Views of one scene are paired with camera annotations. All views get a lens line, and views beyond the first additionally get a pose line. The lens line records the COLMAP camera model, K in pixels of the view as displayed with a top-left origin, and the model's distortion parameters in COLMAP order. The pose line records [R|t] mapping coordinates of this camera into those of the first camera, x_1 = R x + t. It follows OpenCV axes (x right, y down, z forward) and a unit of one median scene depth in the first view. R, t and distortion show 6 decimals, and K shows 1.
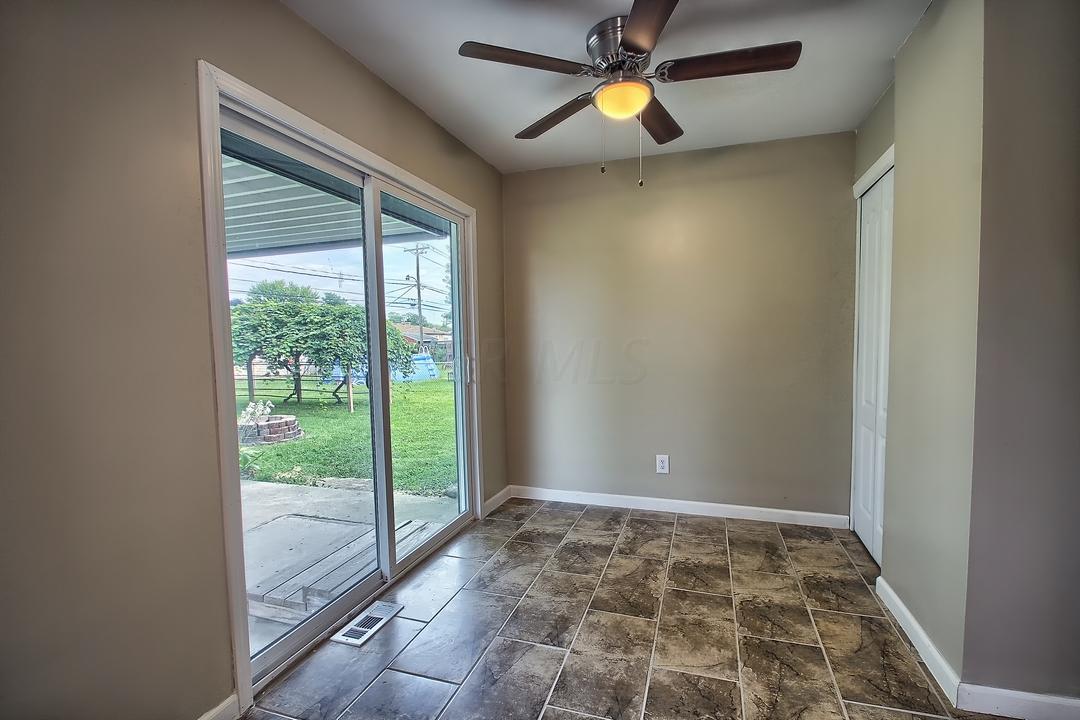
lens RADIAL K [[504.4, 0, 543.9], [0, 504.4, 372.4], [0, 0, 1]] dist [0.009366, -0.014755]
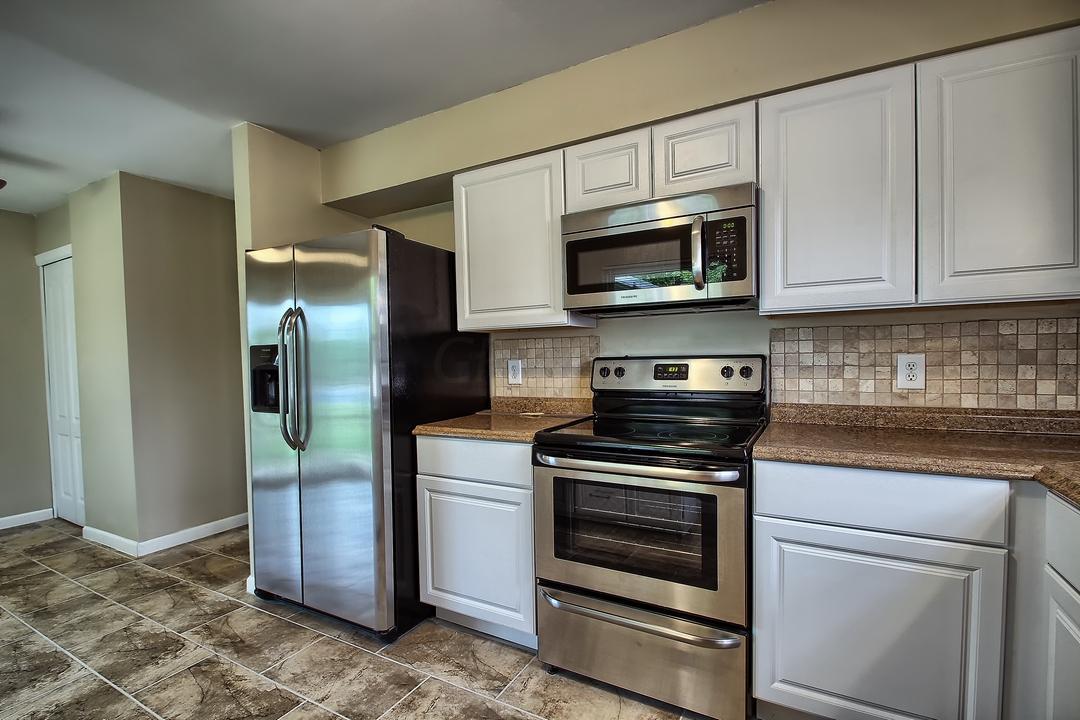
lens RADIAL K [[490.8, 0, 544.5], [0, 490.8, 373.3], [0, 0, 1]] dist [0.002024, -0.011239]
pose [[0.183696, -0.018316, 0.982812, -0.489712], [0.082992, 0.996546, 0.003060, 0.050165], [-0.979473, 0.081003, 0.184582, -0.636770]]
